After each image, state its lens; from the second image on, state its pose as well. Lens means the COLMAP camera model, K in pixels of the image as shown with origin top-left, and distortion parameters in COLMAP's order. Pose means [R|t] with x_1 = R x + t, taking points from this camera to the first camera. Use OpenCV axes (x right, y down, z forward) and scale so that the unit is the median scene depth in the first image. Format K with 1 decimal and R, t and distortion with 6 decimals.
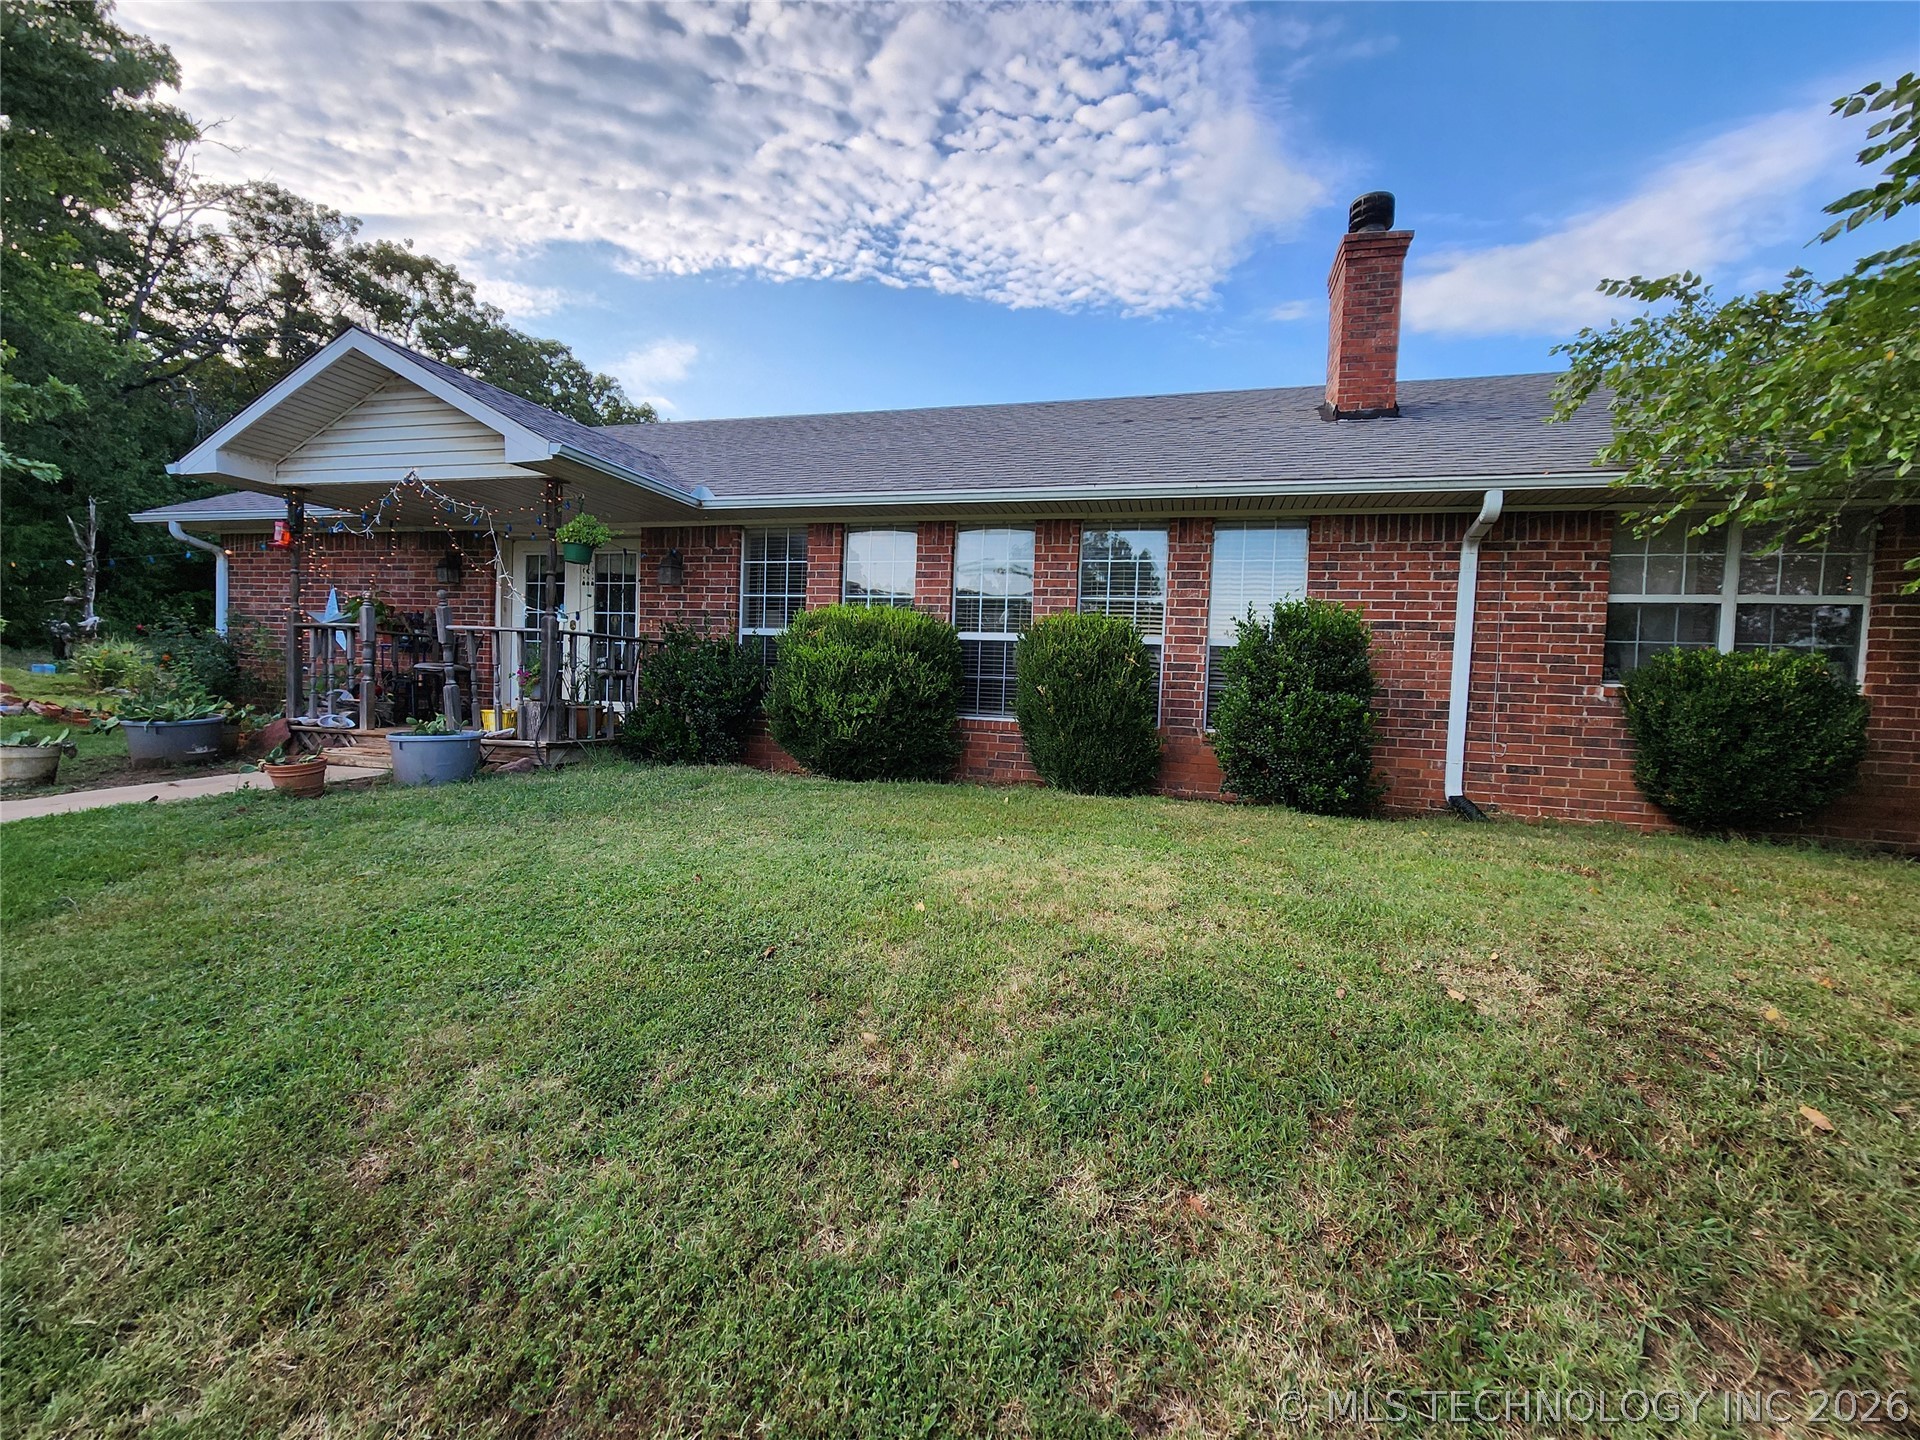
lens RADIAL K [[792.8, 0, 968.9], [0, 792.8, 705.3], [0, 0, 1]] dist [-0.008042, 0.003377]
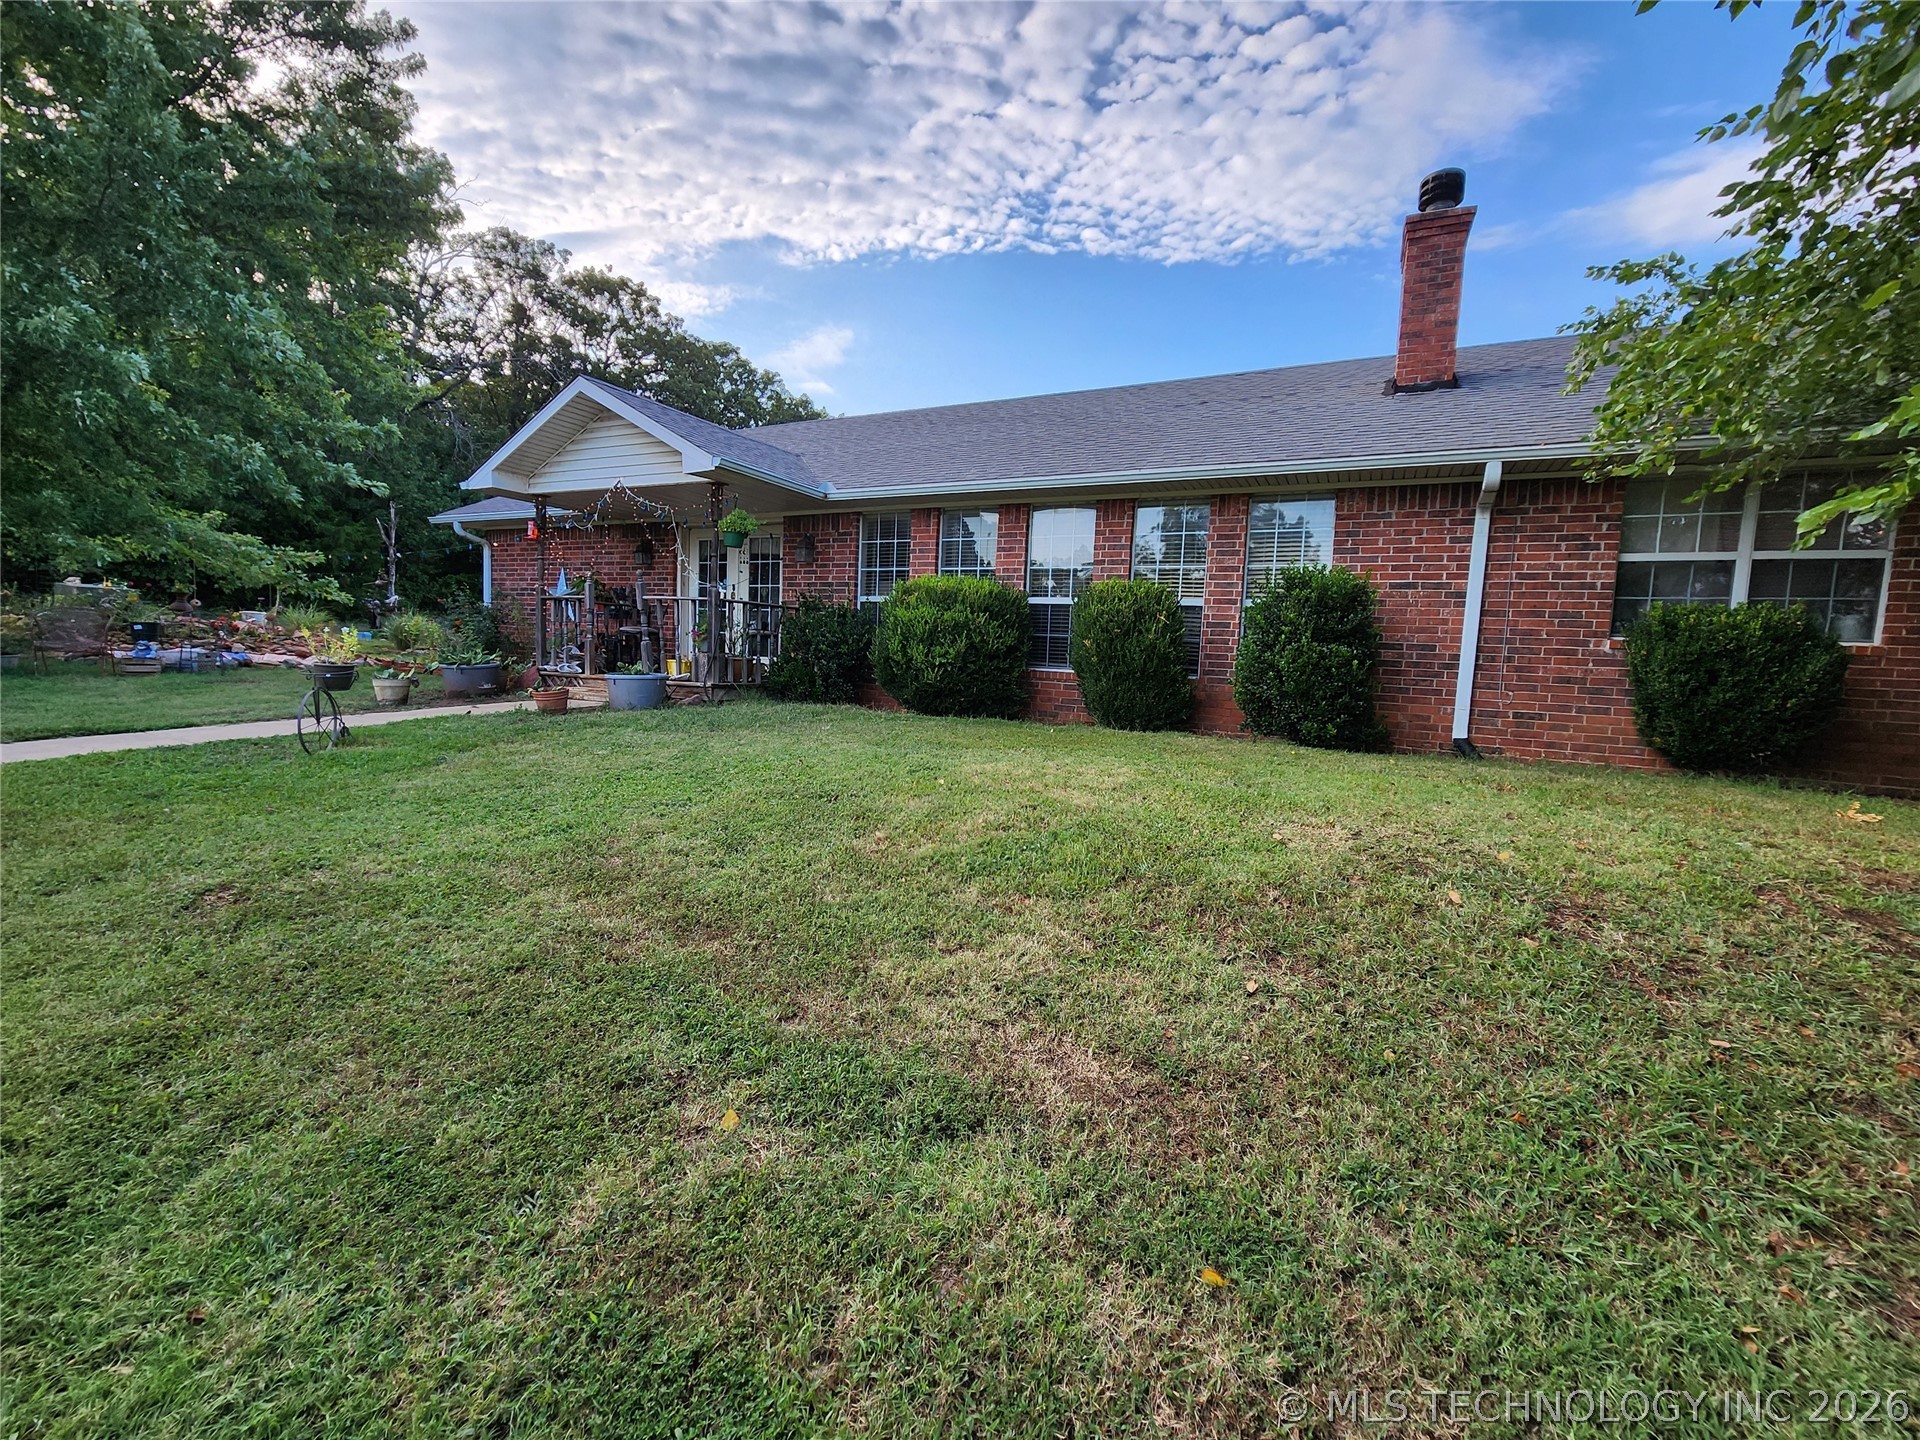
lens RADIAL K [[792.8, 0, 961.2], [0, 792.8, 712.5], [0, 0, 1]] dist [-0.008042, 0.003377]
pose [[0.980376, 0.017125, -0.196394, 0.115654], [-0.008778, 0.999024, 0.043292, 0.028820], [0.196943, -0.040719, 0.979569, -0.184896]]
